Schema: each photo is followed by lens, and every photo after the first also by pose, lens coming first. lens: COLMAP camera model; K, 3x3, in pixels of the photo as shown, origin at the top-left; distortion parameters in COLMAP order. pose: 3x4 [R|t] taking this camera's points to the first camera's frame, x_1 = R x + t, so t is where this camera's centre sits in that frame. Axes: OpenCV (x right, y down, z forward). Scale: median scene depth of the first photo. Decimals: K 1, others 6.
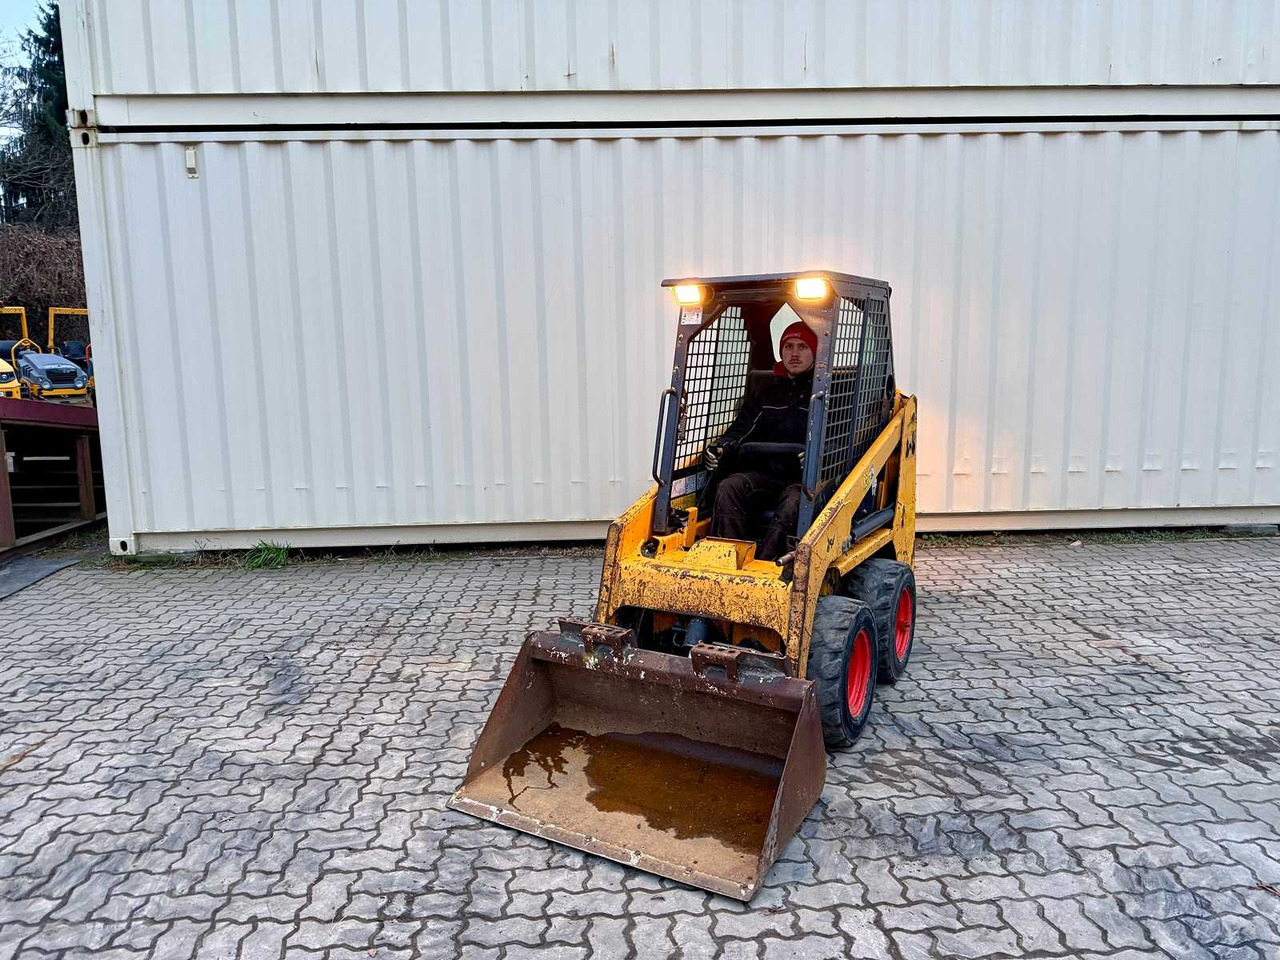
lens RADIAL K [[879.4, 0, 633.4], [0, 879.4, 480.6], [0, 0, 1]] dist [0.003840, 0.000879]
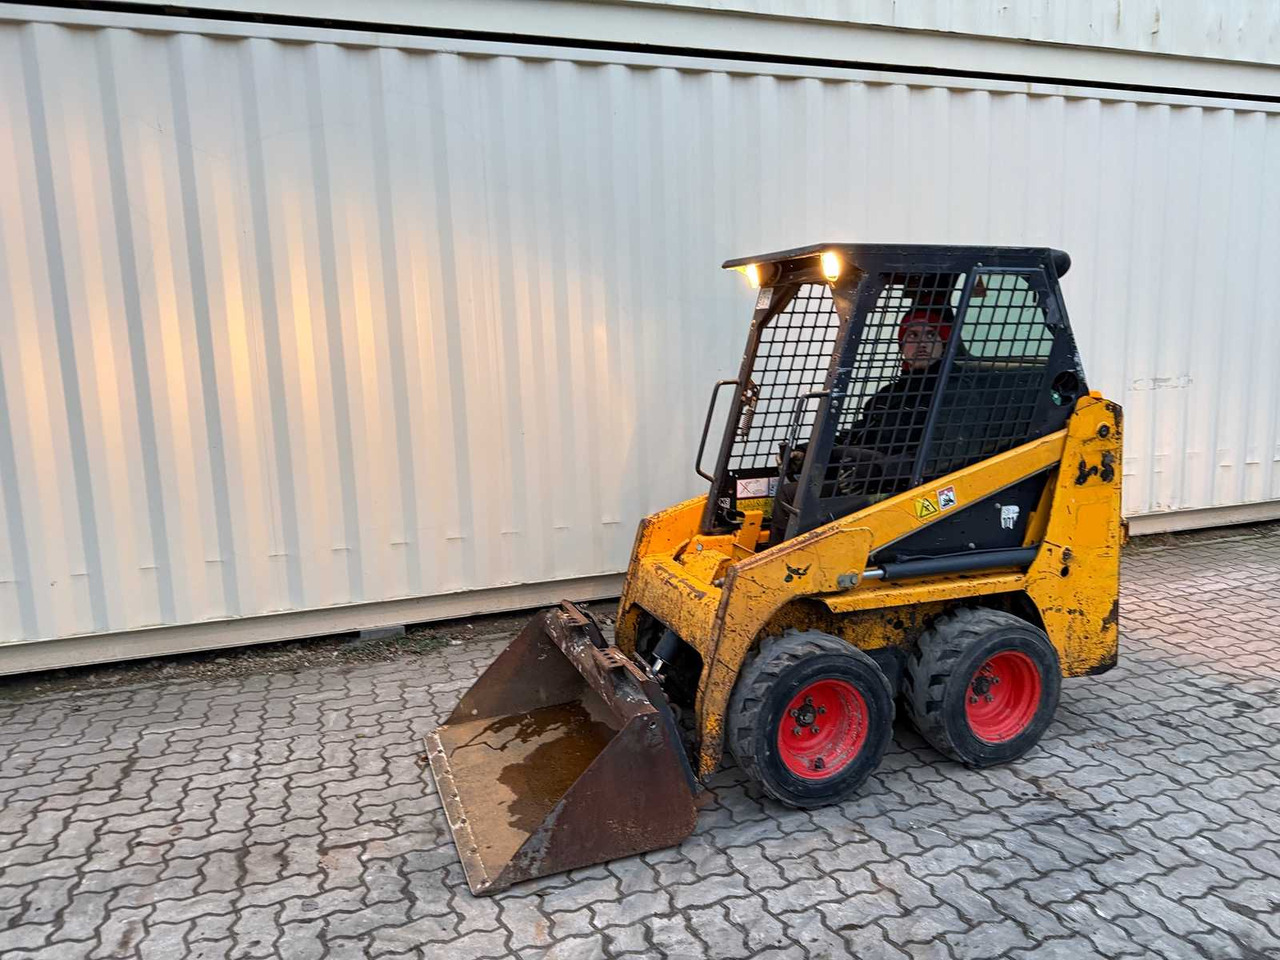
lens RADIAL K [[879.4, 0, 633.4], [0, 879.4, 480.6], [0, 0, 1]] dist [0.003840, 0.000879]
pose [[0.957129, -0.055687, 0.284257, 0.076669], [0.057960, 0.998319, 0.000414, -0.061560], [-0.283802, 0.016079, 0.958748, 0.415294]]
